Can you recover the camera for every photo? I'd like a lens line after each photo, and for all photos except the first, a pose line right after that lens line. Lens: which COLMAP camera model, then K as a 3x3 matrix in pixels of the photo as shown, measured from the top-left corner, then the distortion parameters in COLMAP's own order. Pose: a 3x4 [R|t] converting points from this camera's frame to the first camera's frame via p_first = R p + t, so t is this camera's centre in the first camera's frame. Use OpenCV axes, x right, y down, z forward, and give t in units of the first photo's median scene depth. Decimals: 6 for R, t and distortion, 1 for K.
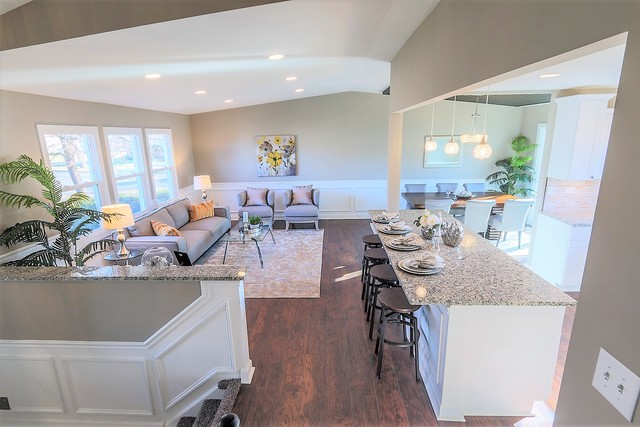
lens RADIAL K [[326.7, 0, 316.3], [0, 326.7, 215.9], [0, 0, 1]] dist [-0.012867, 0.001099]
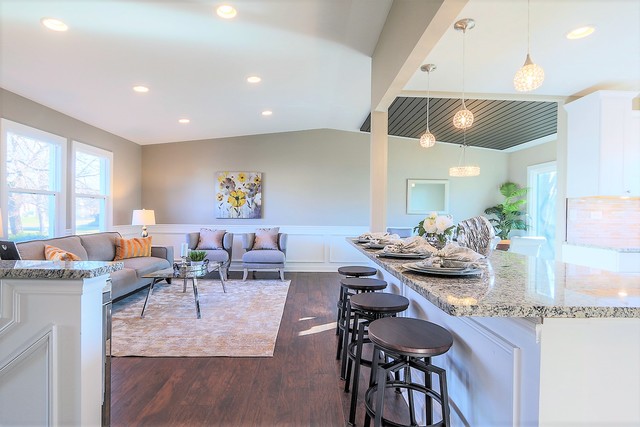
lens RADIAL K [[325.3, 0, 315.0], [0, 325.3, 215.2], [0, 0, 1]] dist [-0.014129, -0.000138]
pose [[0.997233, 0.034191, 0.066003, 0.029274], [-0.017597, 0.971284, -0.237270, 0.089196], [-0.072221, 0.235452, 0.969199, 0.208822]]
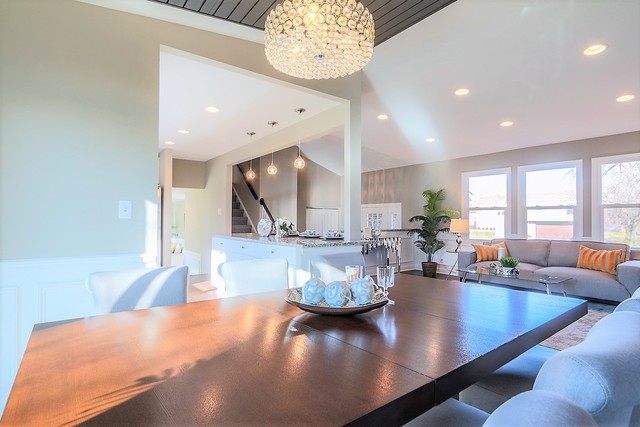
lens RADIAL K [[326.7, 0, 316.3], [0, 326.7, 215.9], [0, 0, 1]] dist [-0.012867, 0.001099]
pose [[-0.767478, 0.012502, -0.640953, 0.623713], [-0.142167, 0.971596, 0.189183, -0.166462], [0.625112, 0.236317, -0.743901, 1.178360]]
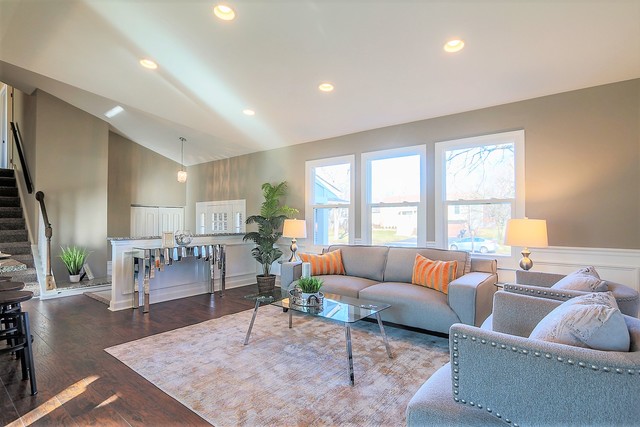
lens RADIAL K [[326.7, 0, 316.3], [0, 326.7, 215.9], [0, 0, 1]] dist [-0.012867, 0.001099]
pose [[-0.591297, 0.014376, -0.806326, 0.213288], [-0.179959, 0.972278, 0.149302, -0.163736], [0.786119, 0.233388, -0.572317, 1.193950]]
